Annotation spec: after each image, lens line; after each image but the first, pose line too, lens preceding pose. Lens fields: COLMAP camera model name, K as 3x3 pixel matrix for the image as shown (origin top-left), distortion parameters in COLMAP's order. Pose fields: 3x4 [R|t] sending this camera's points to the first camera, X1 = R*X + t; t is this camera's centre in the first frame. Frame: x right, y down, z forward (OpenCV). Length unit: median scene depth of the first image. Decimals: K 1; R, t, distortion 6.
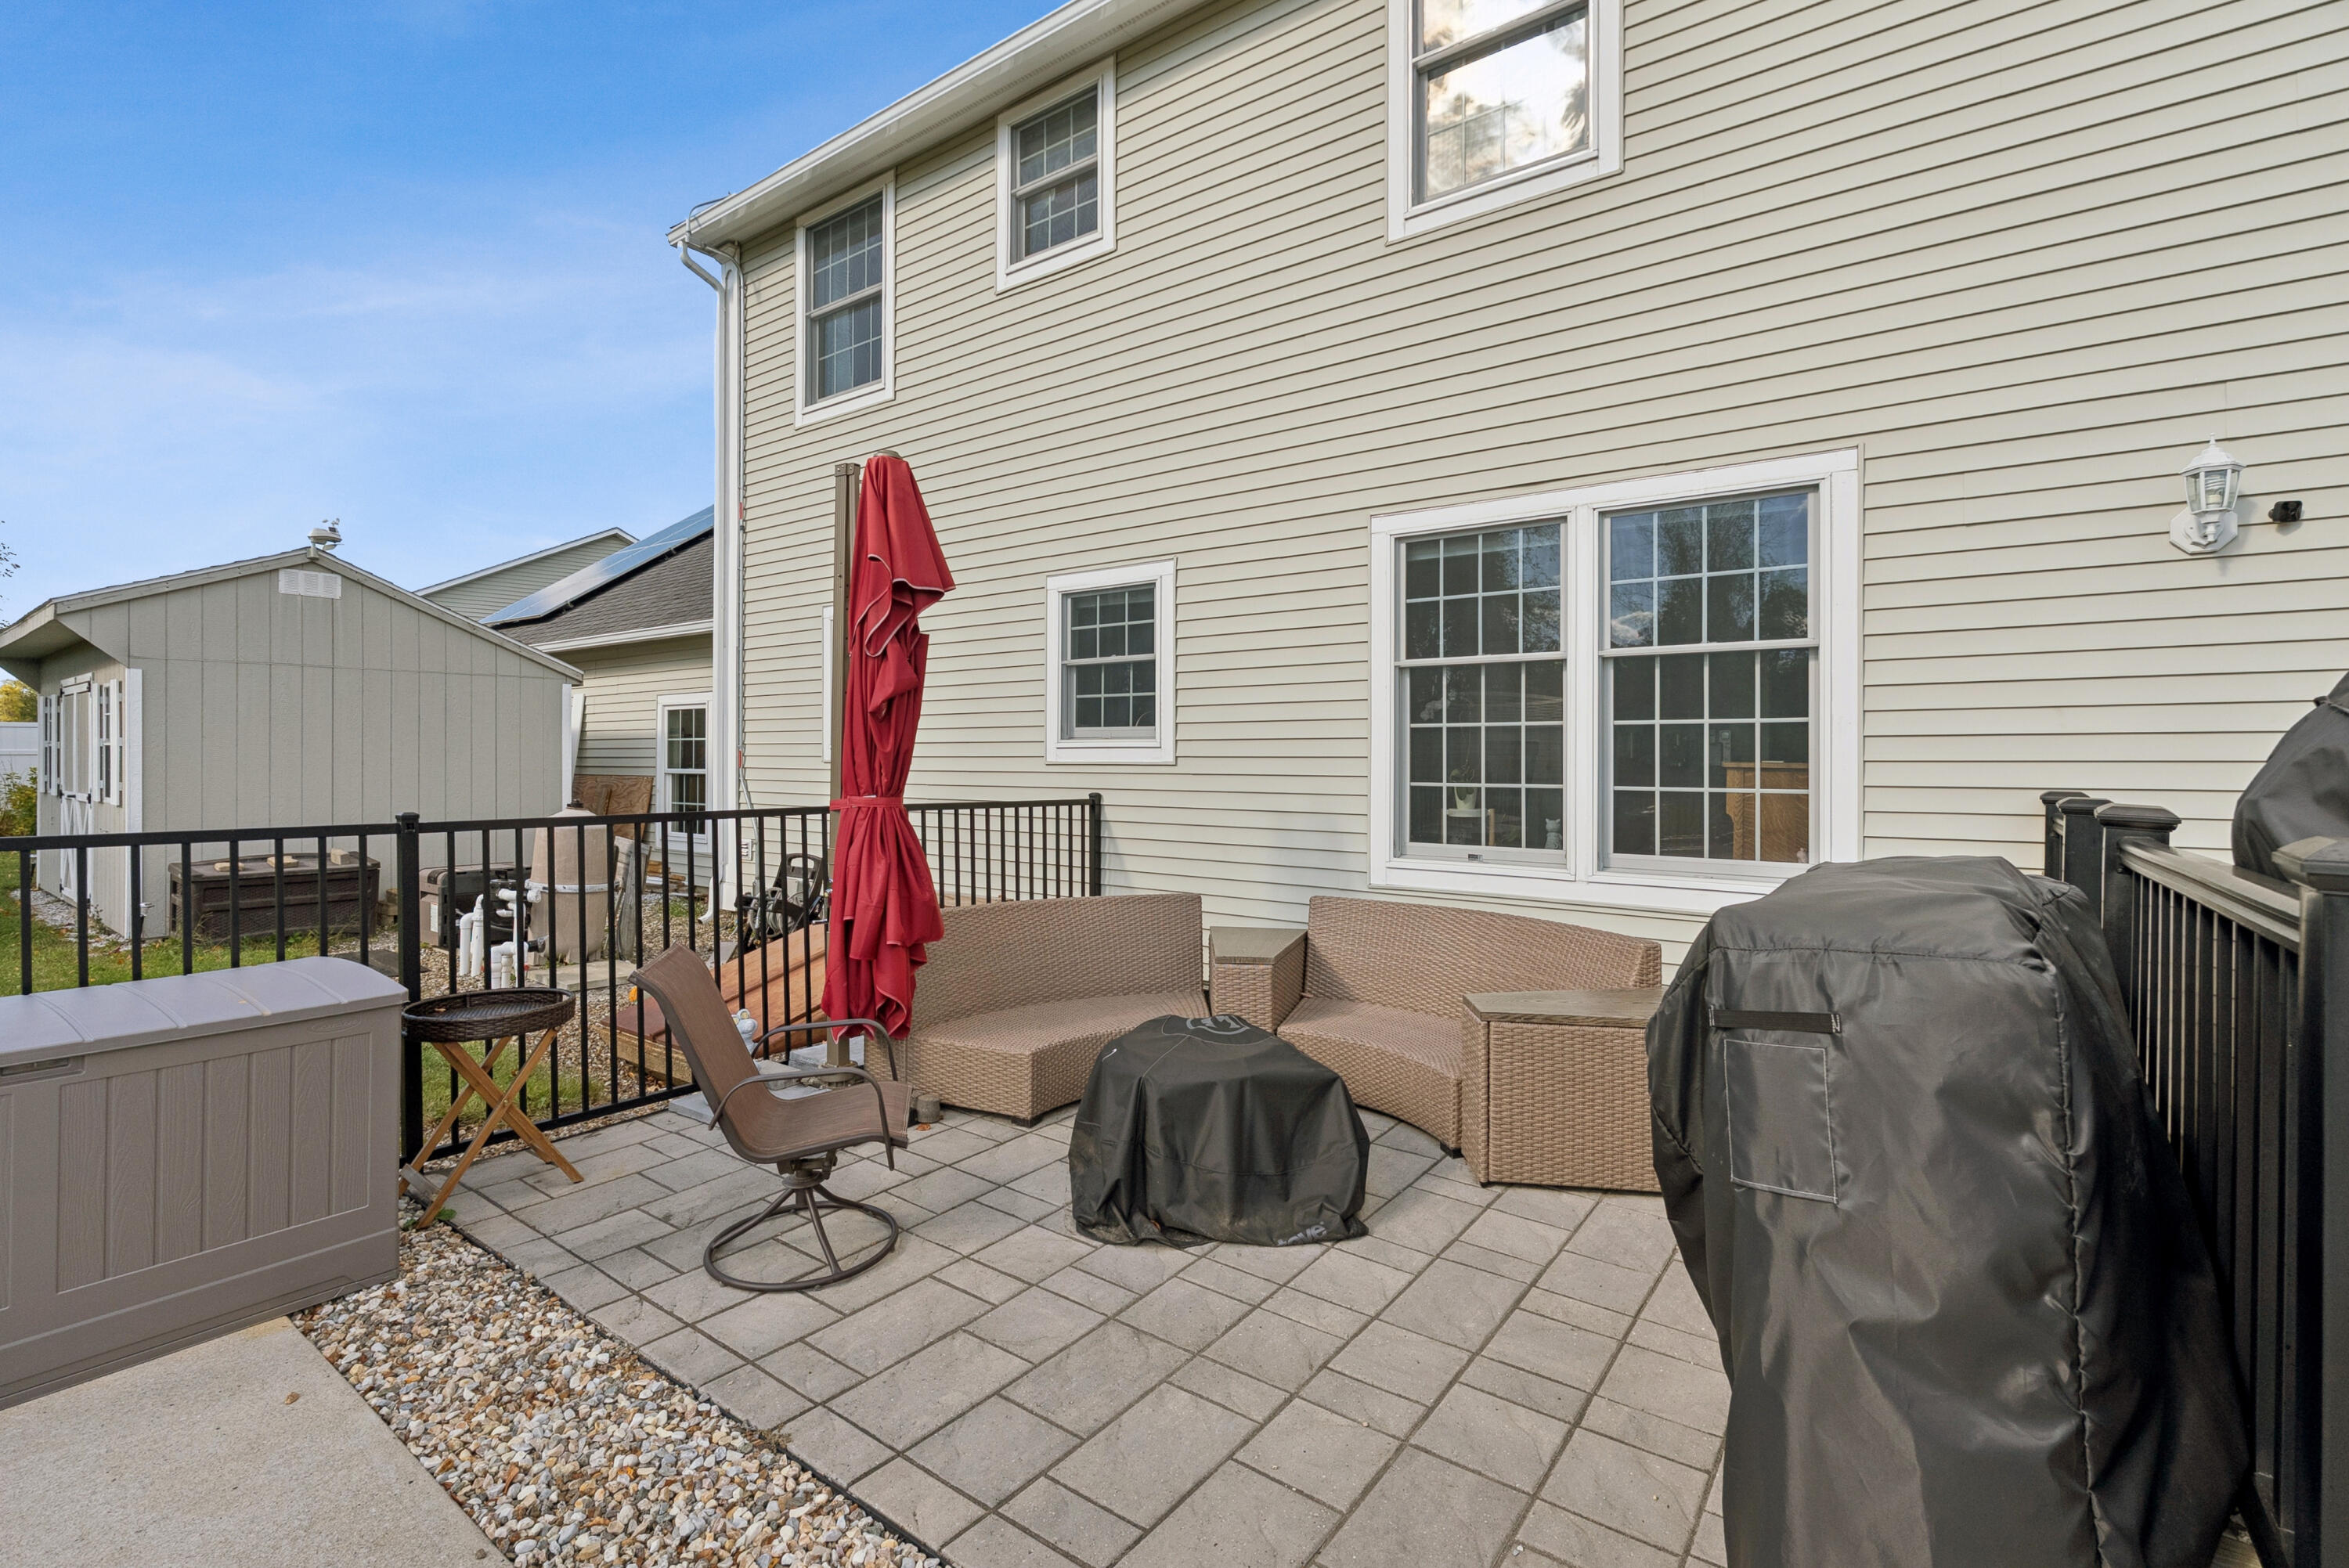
lens RADIAL K [[1041.0, 0, 1175.8], [0, 1041.0, 771.3], [0, 0, 1]] dist [-0.009032, 0.001002]
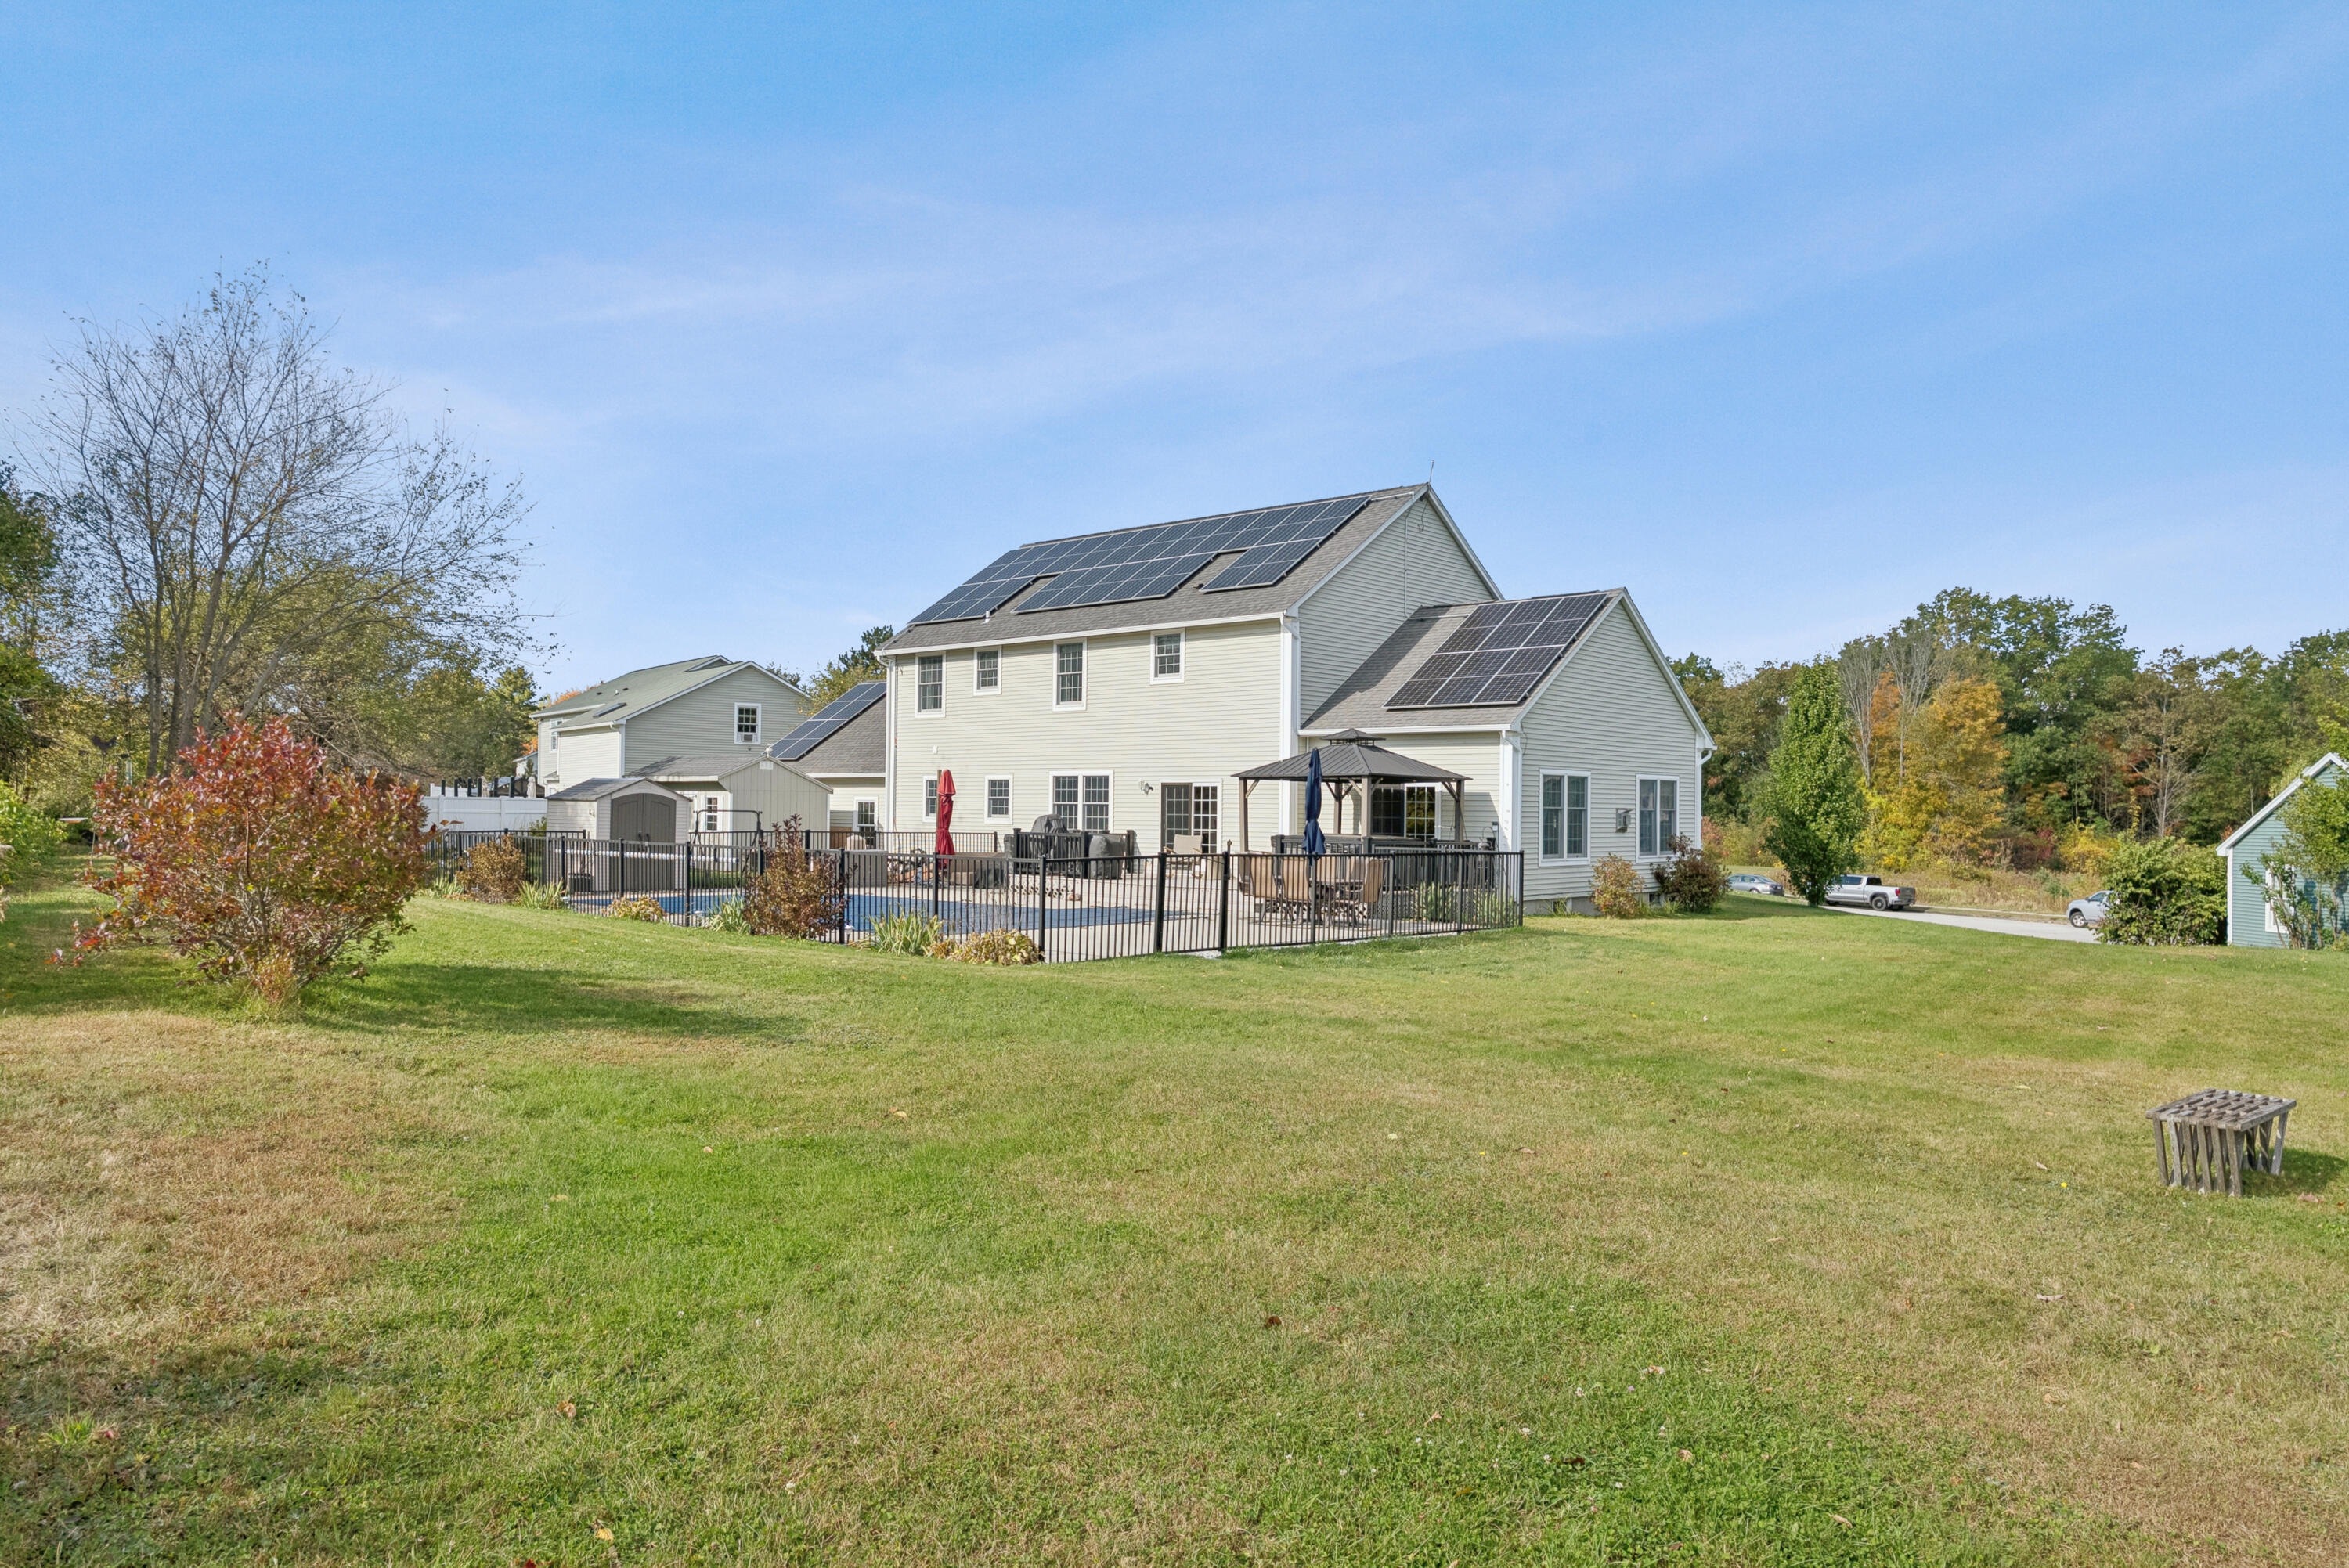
lens RADIAL K [[1580.4, 0, 1179.0], [0, 1580.4, 784.9], [0, 0, 1]] dist [0.012582, 0.003256]
pose [[0.995120, 0.005749, -0.098502, 1.172865], [-0.008288, 0.999644, -0.025380, -0.008126], [0.098321, 0.026072, 0.994813, -4.761895]]
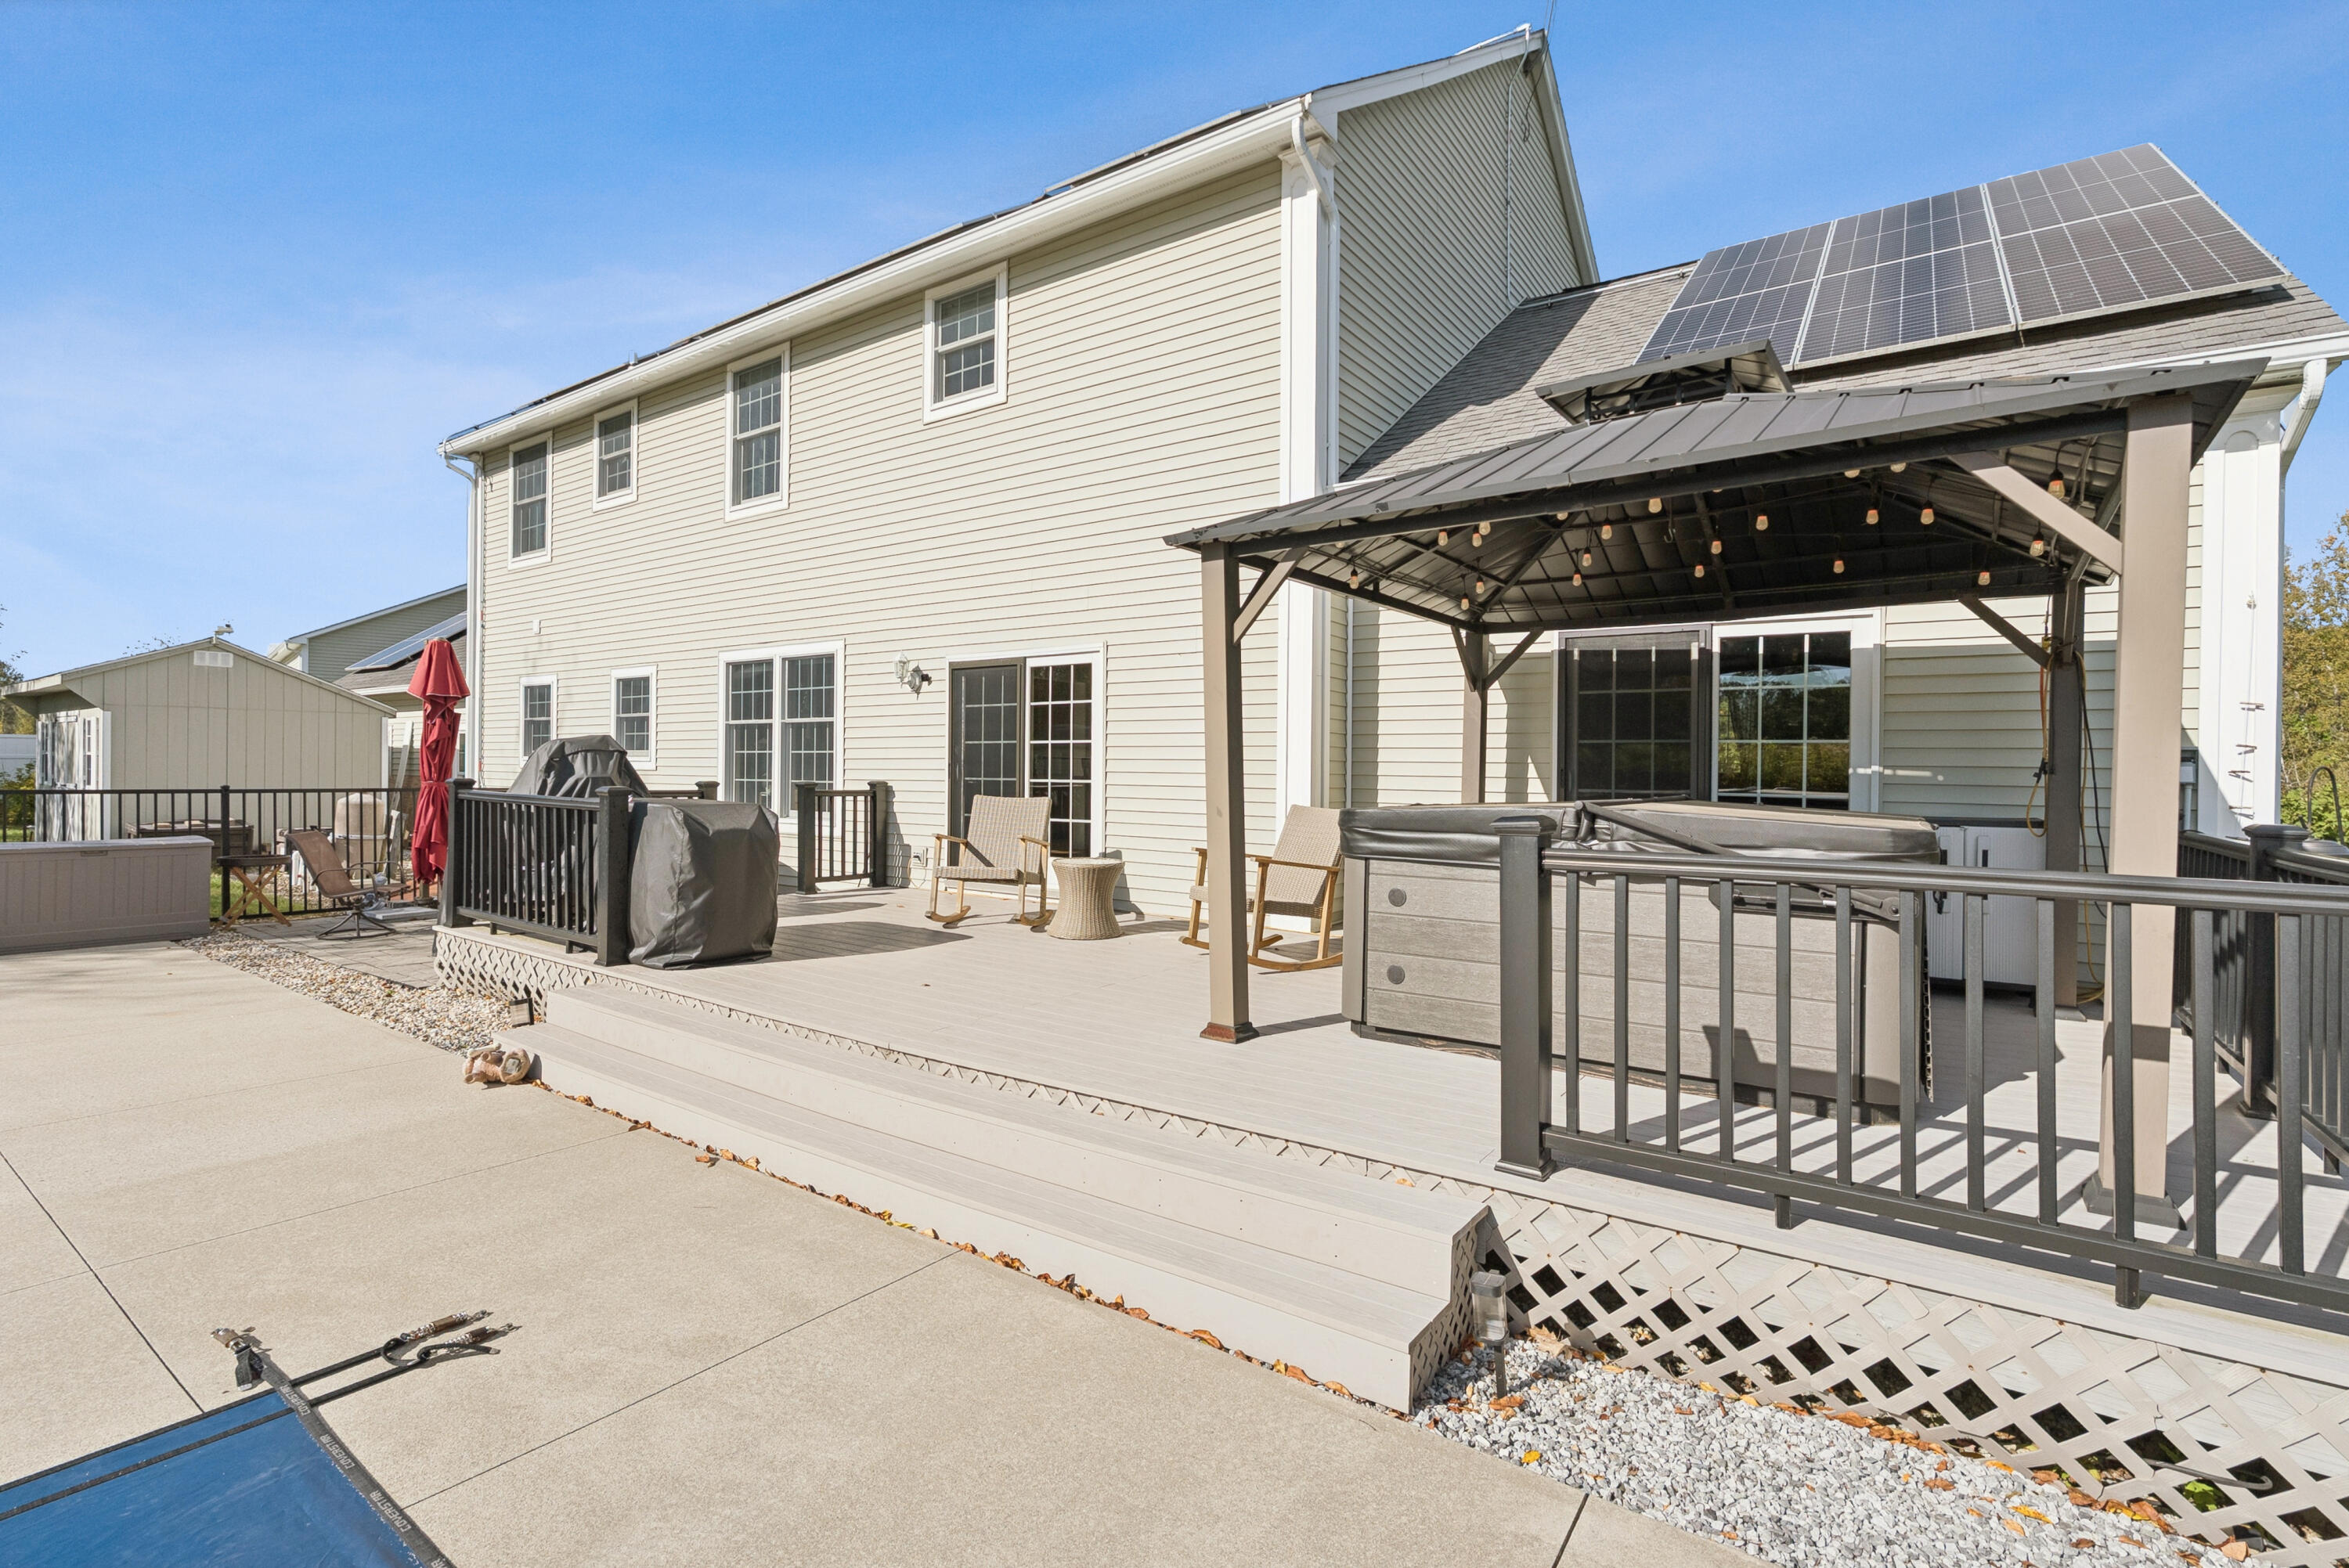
lens RADIAL K [[1041.0, 0, 1188.0], [0, 1041.0, 763.9], [0, 0, 1]] dist [-0.009032, 0.001002]
pose [[0.999513, 0.004472, 0.030877, 0.869223], [-0.004153, 0.999938, -0.010373, -0.001232], [-0.030921, 0.010240, 0.999469, -0.906380]]
